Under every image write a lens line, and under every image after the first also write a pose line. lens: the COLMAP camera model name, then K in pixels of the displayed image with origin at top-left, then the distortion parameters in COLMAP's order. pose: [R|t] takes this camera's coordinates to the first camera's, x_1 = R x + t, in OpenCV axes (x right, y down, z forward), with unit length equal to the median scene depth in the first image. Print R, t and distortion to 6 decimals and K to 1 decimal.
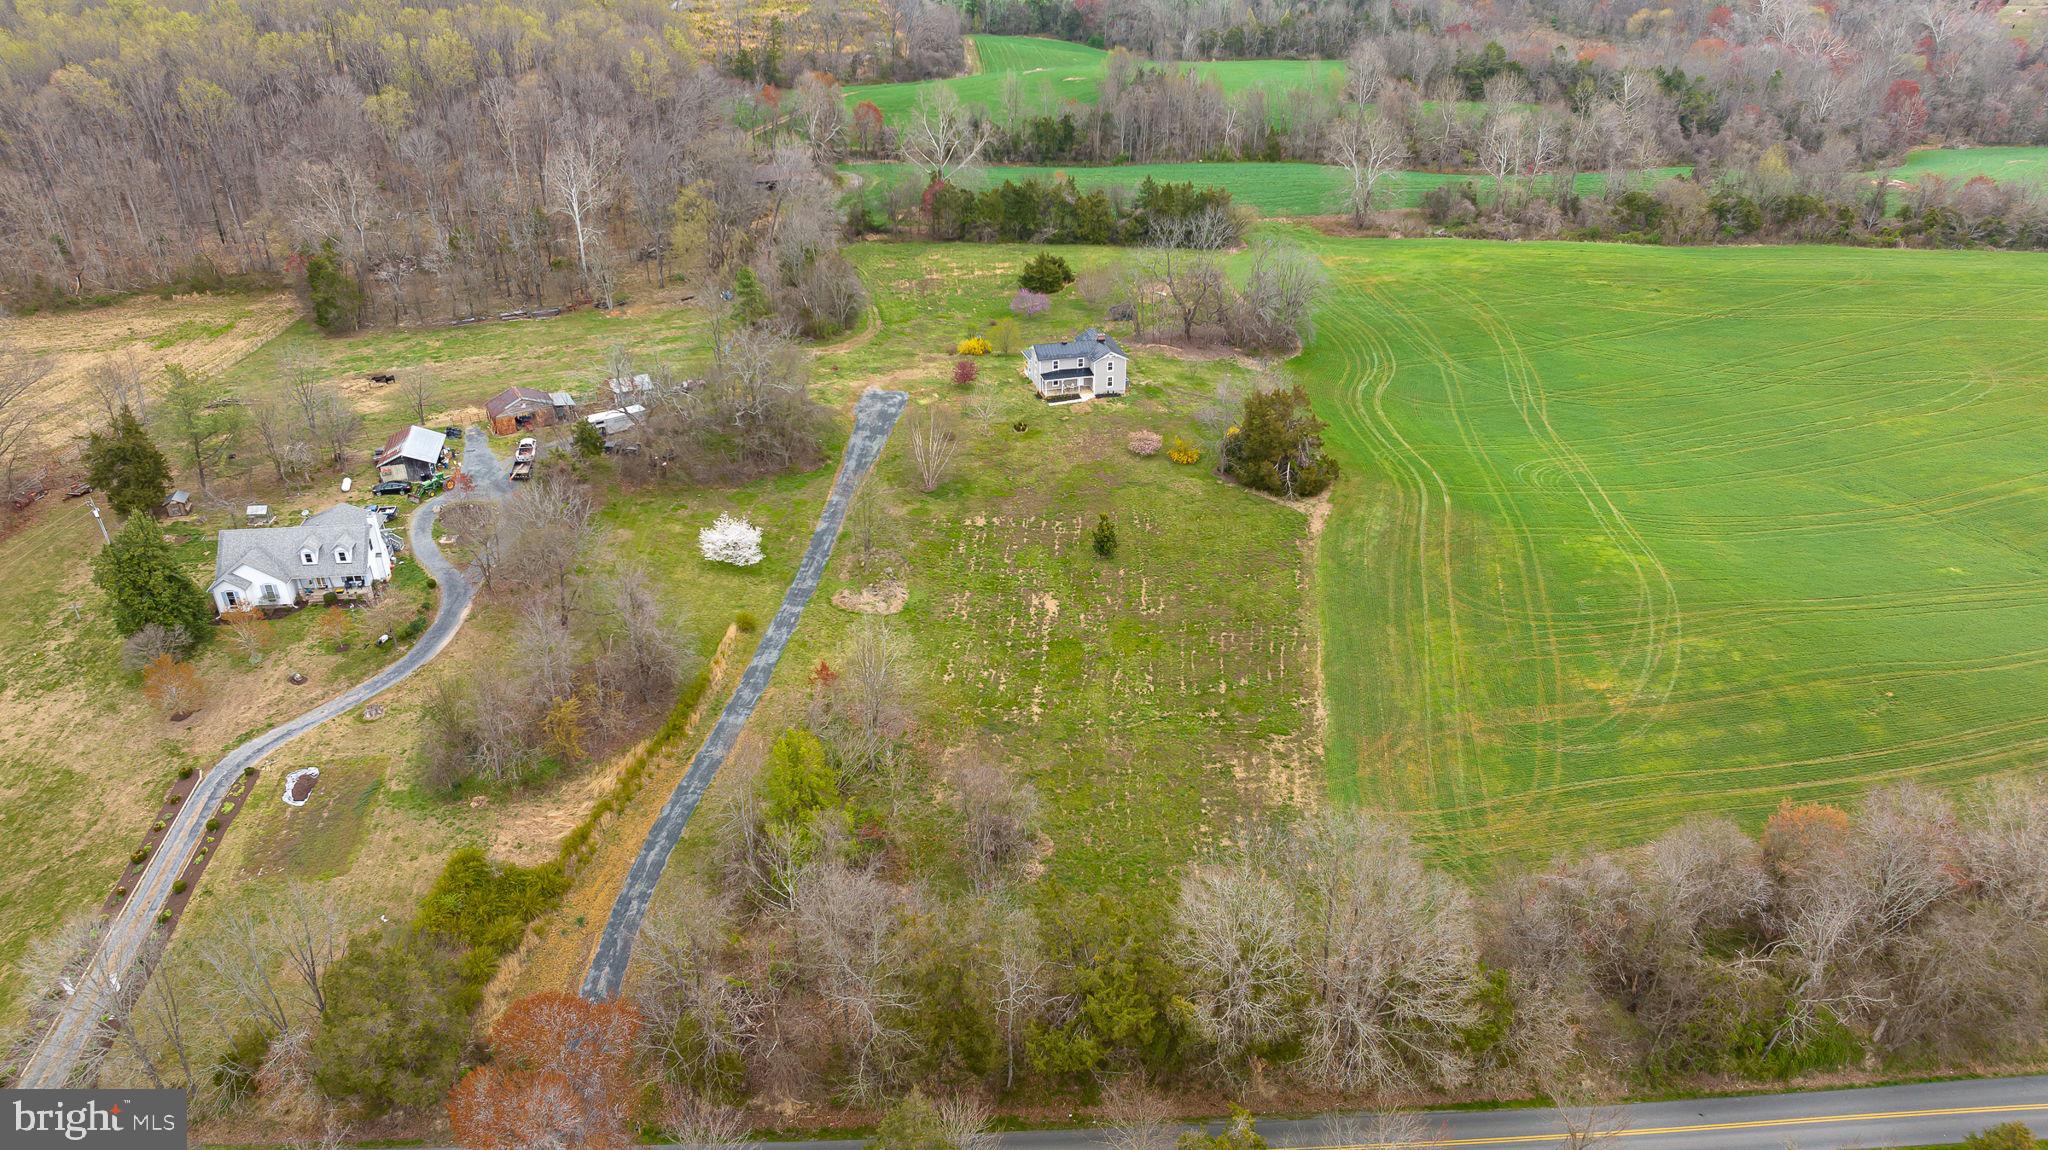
lens RADIAL K [[1442.7, 0, 1029.5], [0, 1442.7, 567.9], [0, 0, 1]] dist [-0.029927, 0.024533]
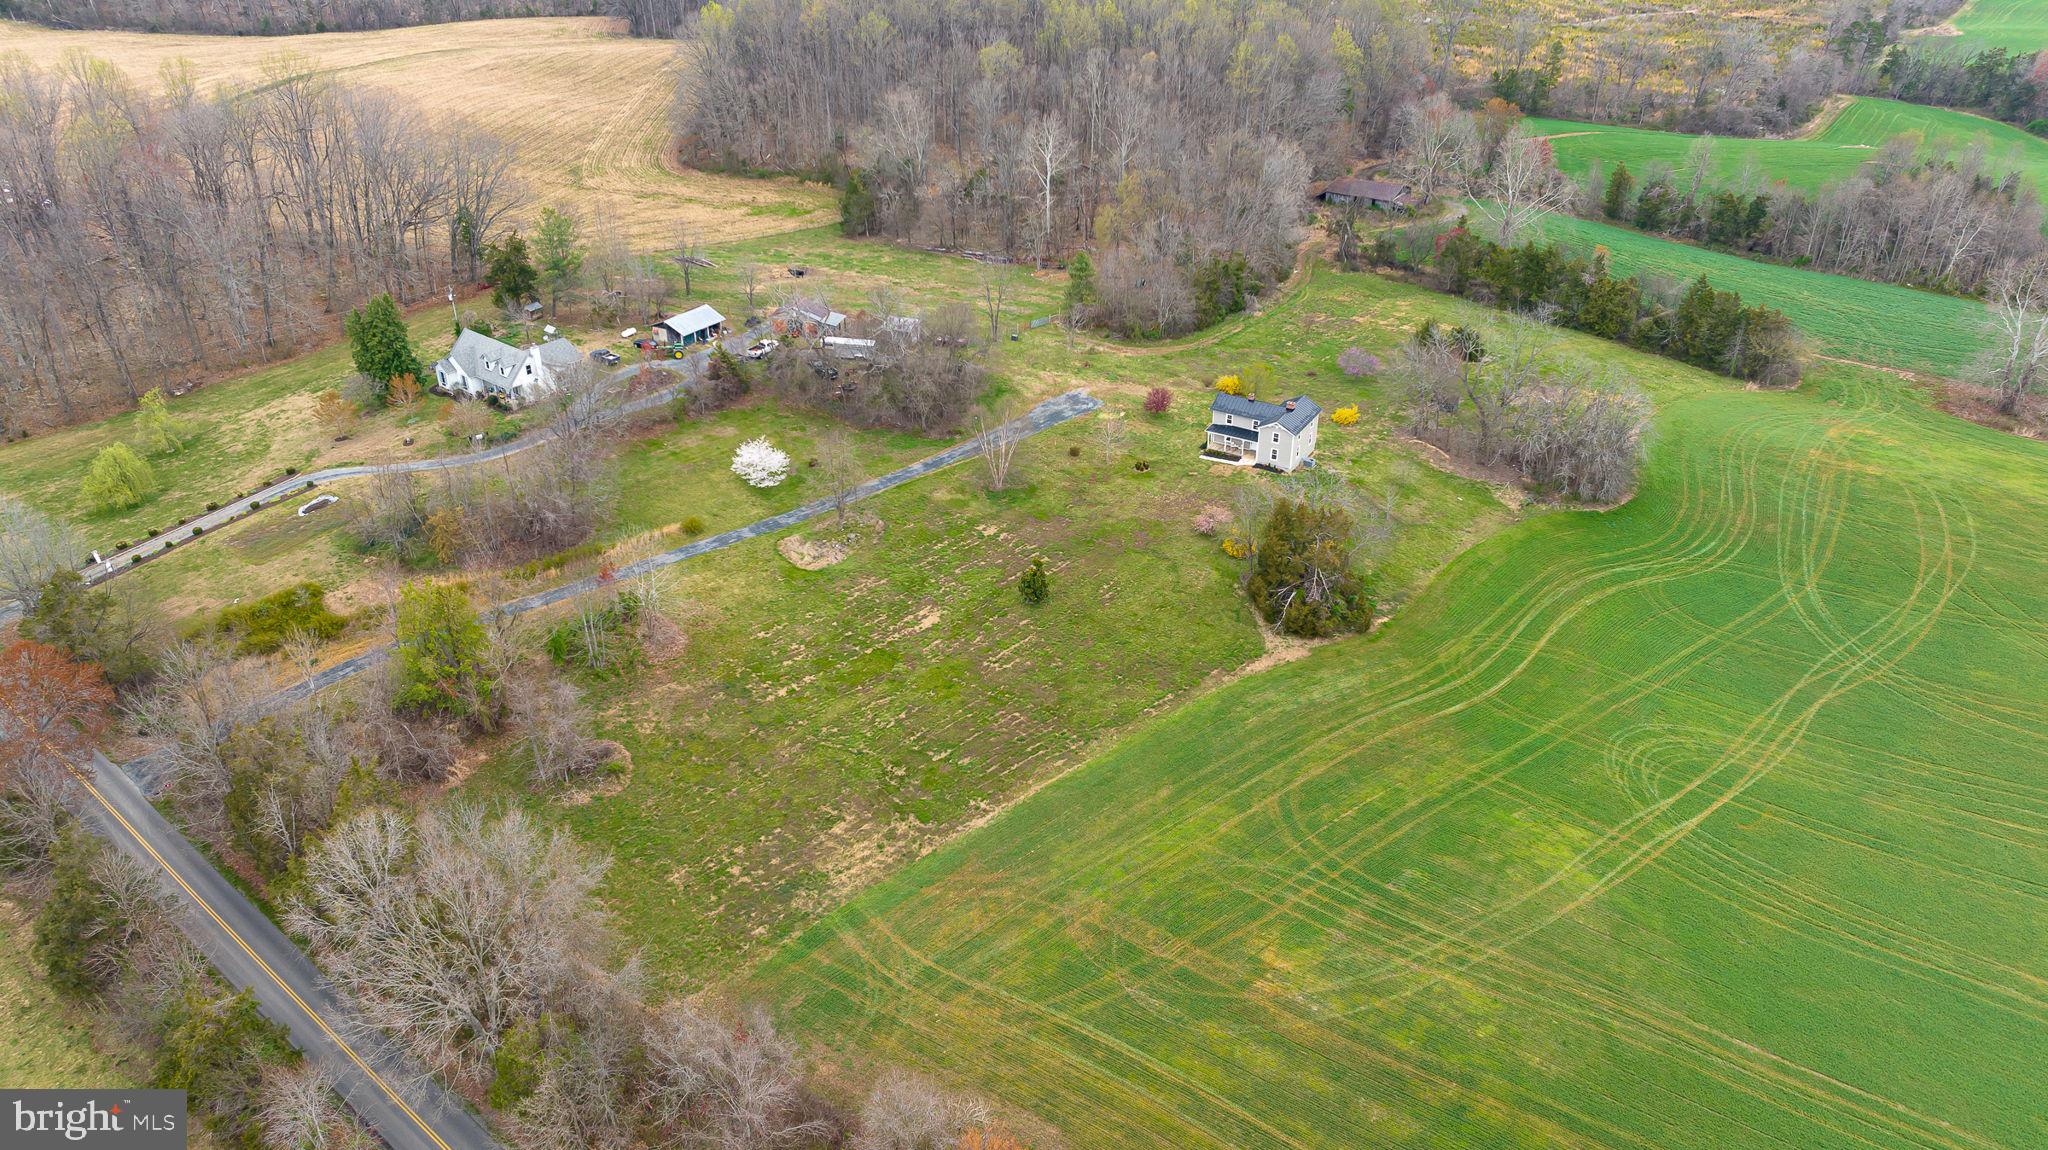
lens RADIAL K [[1442.7, 0, 1031.3], [0, 1442.7, 556.9], [0, 0, 1]] dist [-0.029927, 0.024533]
pose [[0.722065, 0.342426, -0.601138, 0.501702], [-0.346886, 0.930995, 0.113656, -0.117908], [0.598575, 0.126459, 0.791022, 0.204717]]
